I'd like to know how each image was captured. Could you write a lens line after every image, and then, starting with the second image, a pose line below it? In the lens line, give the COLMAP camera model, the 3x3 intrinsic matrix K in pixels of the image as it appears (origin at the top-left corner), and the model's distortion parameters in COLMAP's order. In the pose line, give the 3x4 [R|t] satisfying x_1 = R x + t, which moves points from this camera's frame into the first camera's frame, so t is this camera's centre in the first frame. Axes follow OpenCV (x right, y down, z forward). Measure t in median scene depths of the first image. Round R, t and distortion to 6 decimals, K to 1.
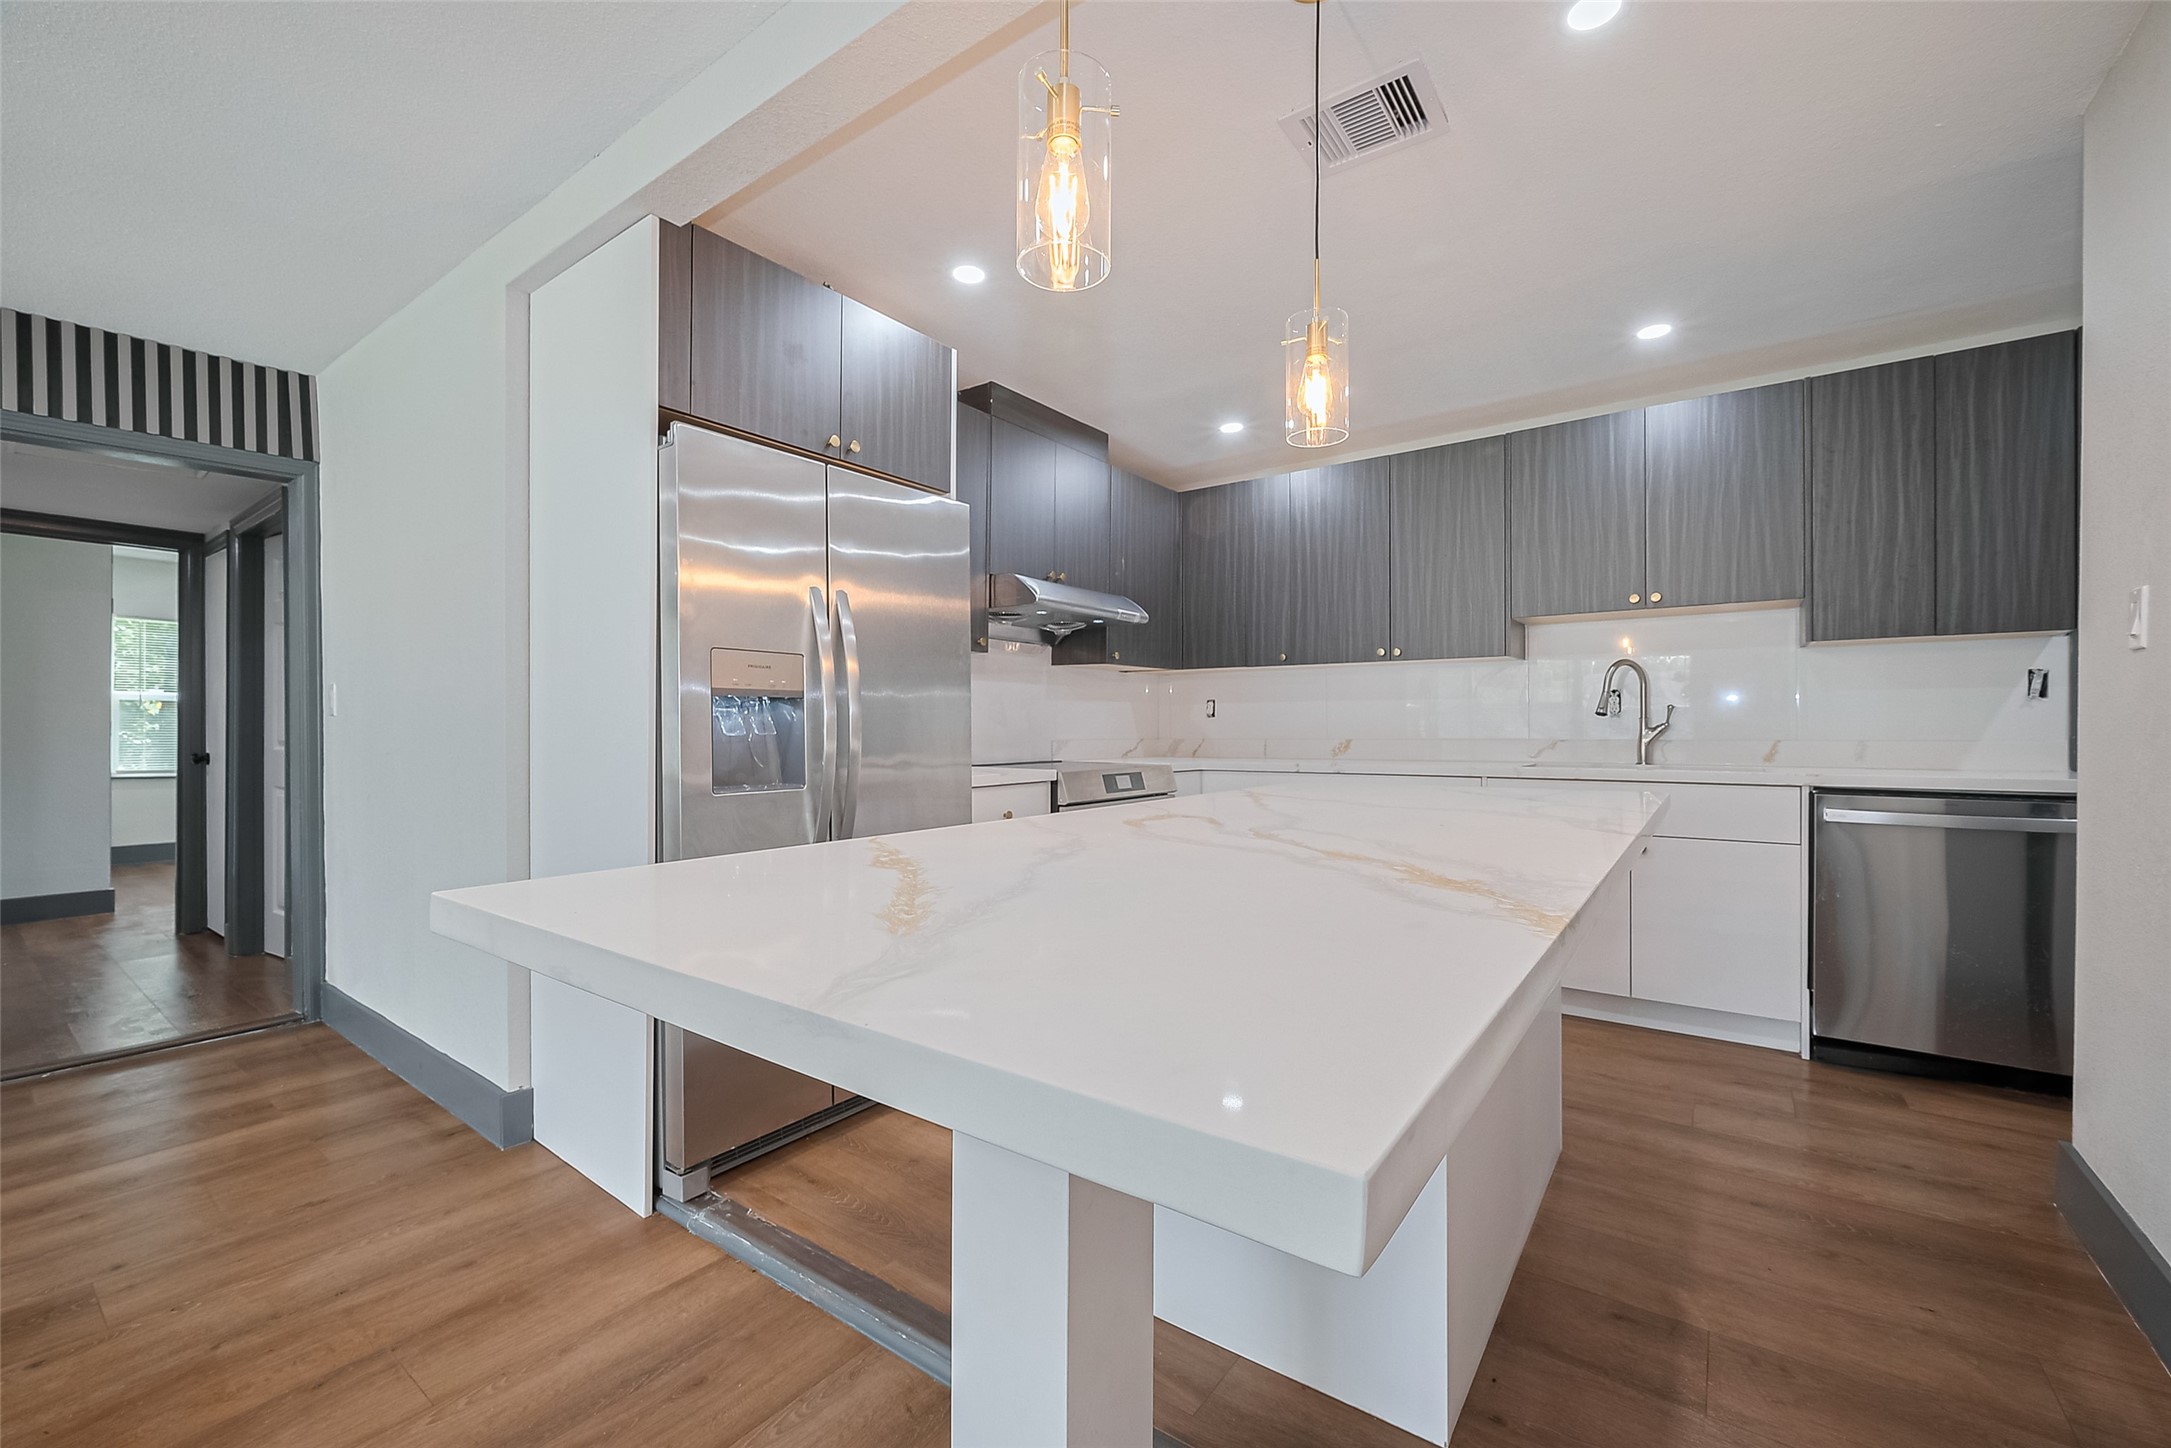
lens RADIAL K [[864.8, 0, 1062.5], [0, 864.8, 723.1], [0, 0, 1]] dist [0.000380, -0.000288]
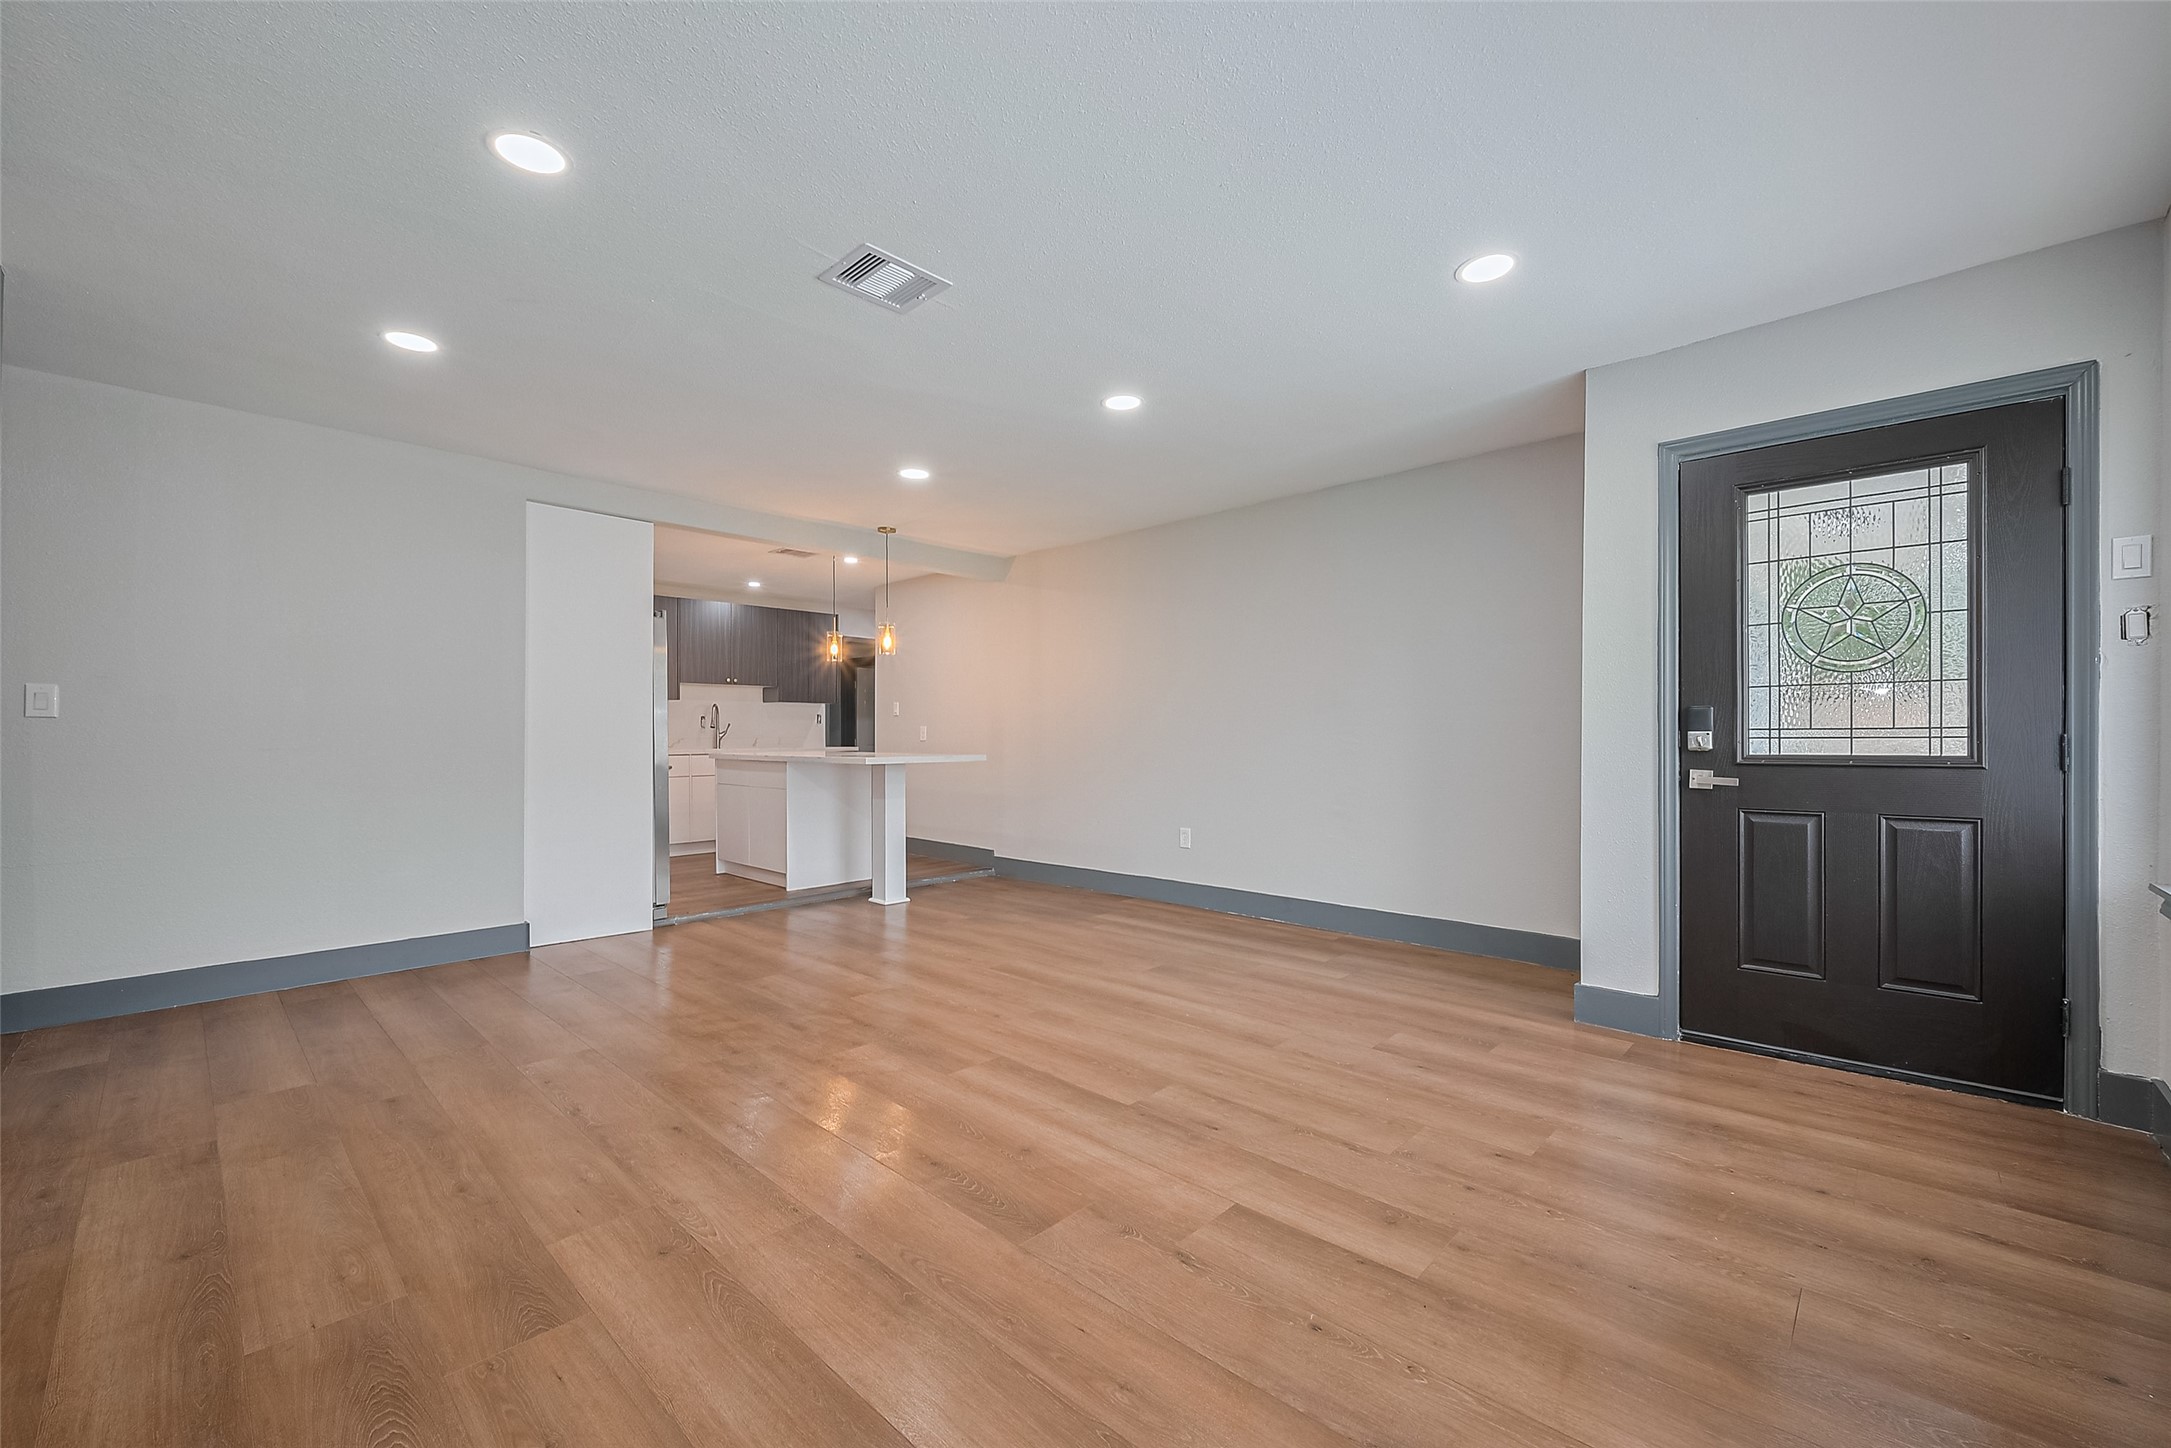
lens RADIAL K [[864.8, 0, 1120.1], [0, 864.8, 737.3], [0, 0, 1]] dist [0.000380, -0.000288]
pose [[0.092187, 0.000416, 0.995742, -1.344057], [-0.000187, 1.000000, -0.000400, 0.015087], [-0.995742, -0.000150, 0.092187, -0.264193]]
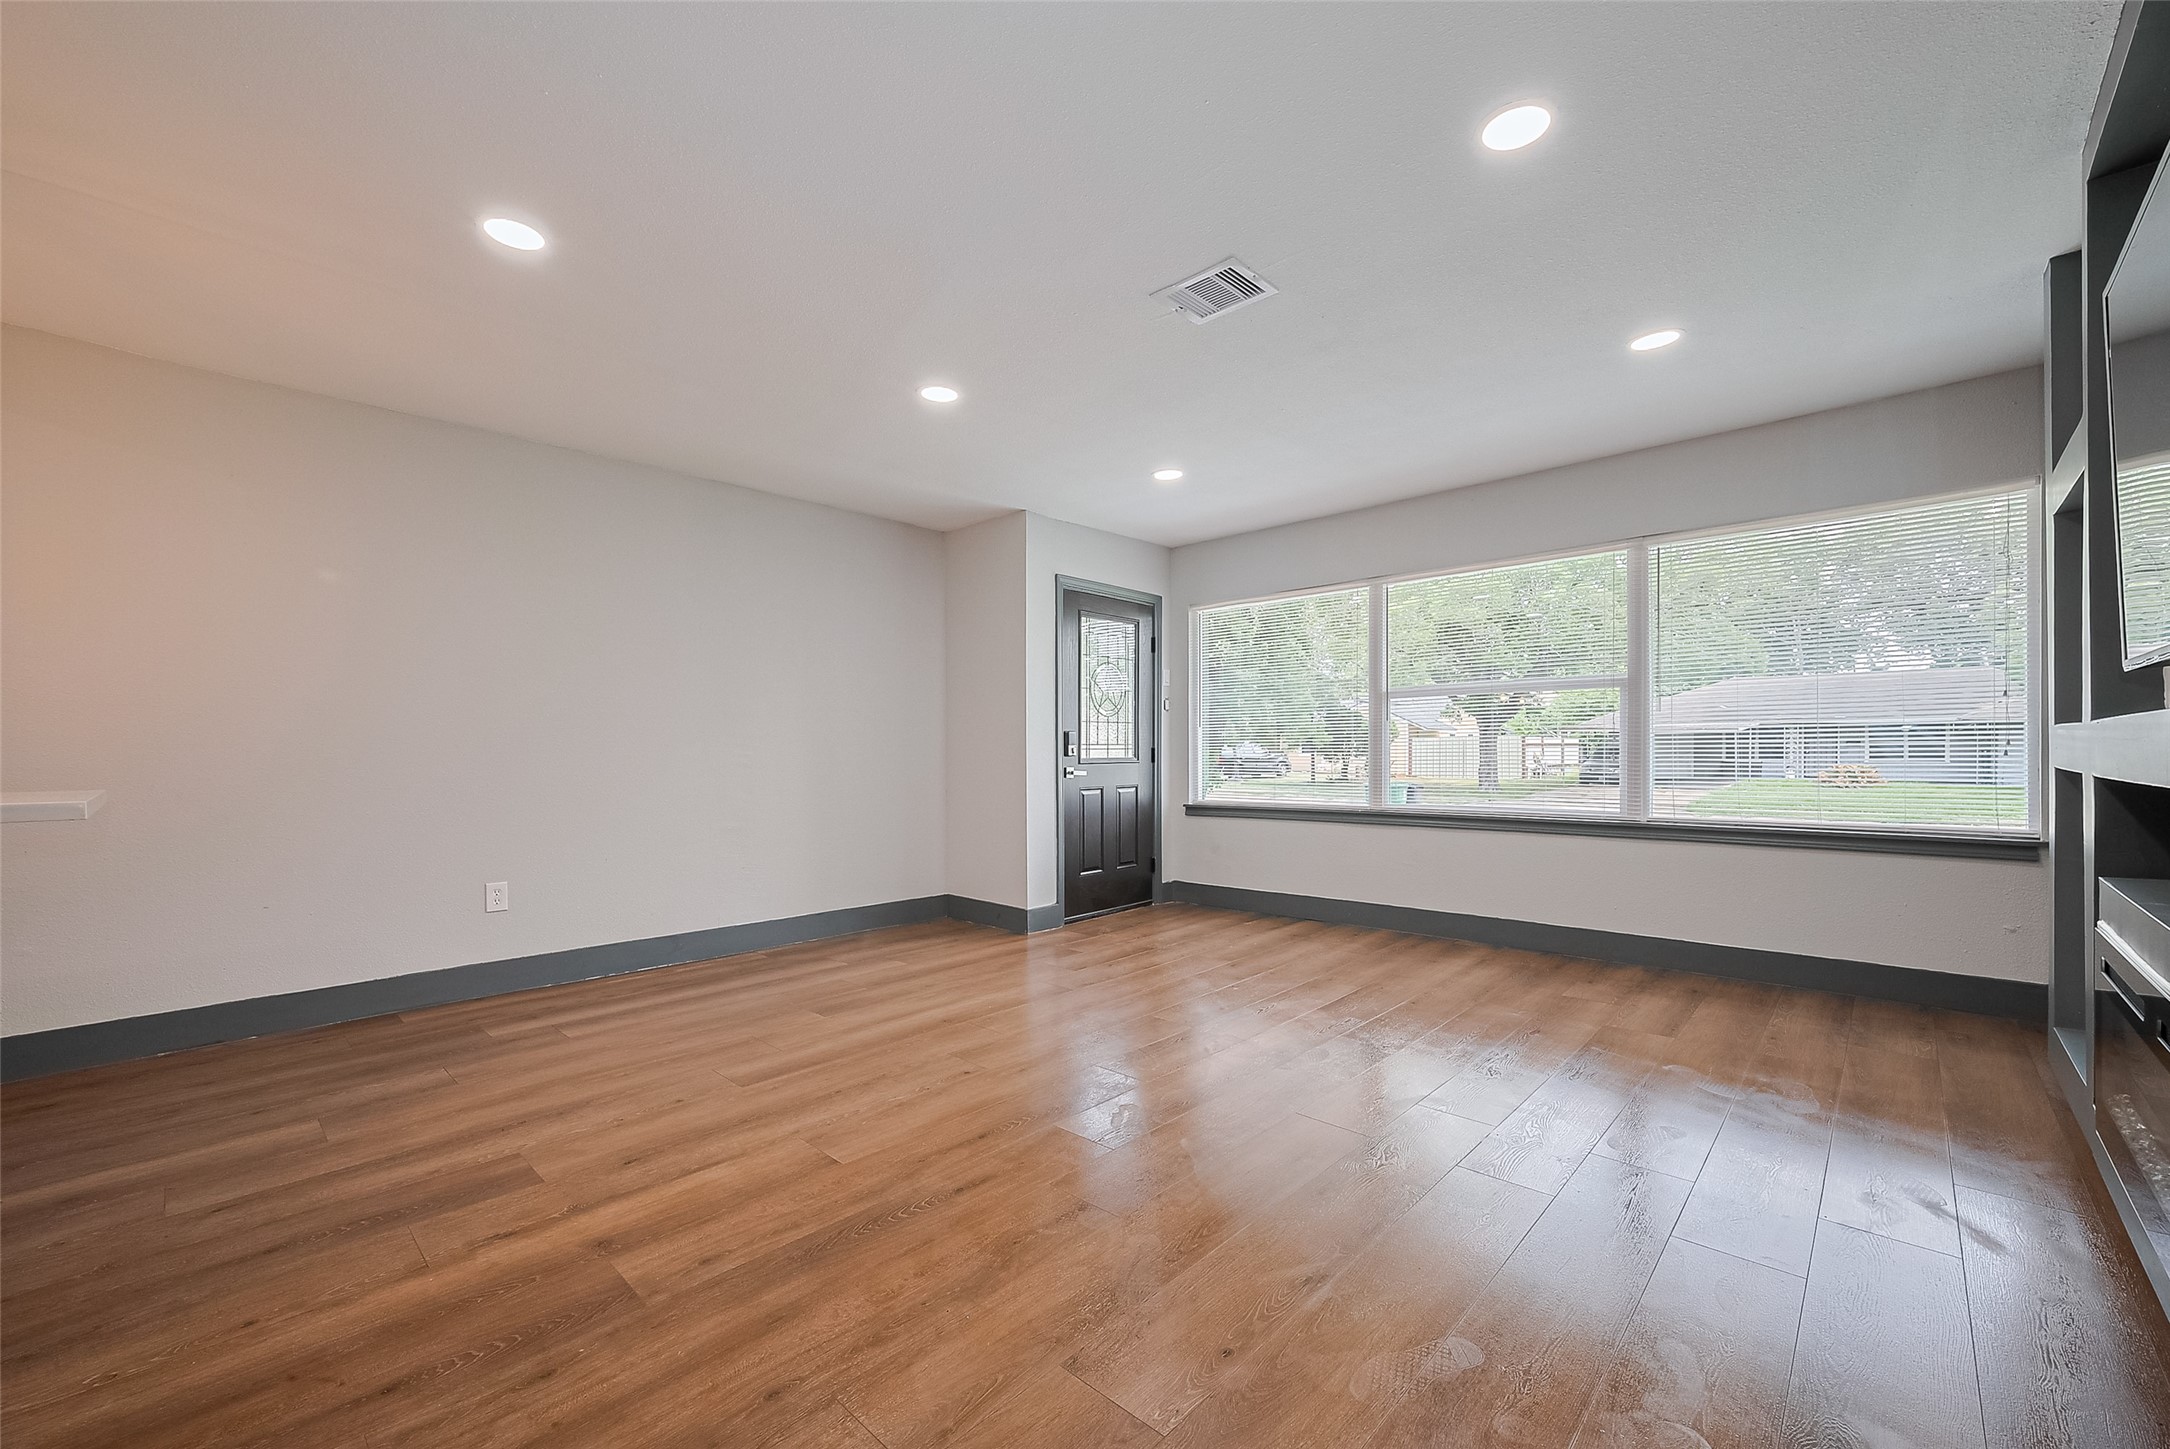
lens RADIAL K [[864.4, 0, 1049.2], [0, 864.4, 736.7], [0, 0, 1]] dist [0.000380, -0.000288]
pose [[-0.990985, 0.008549, 0.133702, -0.710976], [0.005941, 0.999785, -0.019888, 0.021103], [-0.133843, -0.018914, -0.990822, 0.602655]]
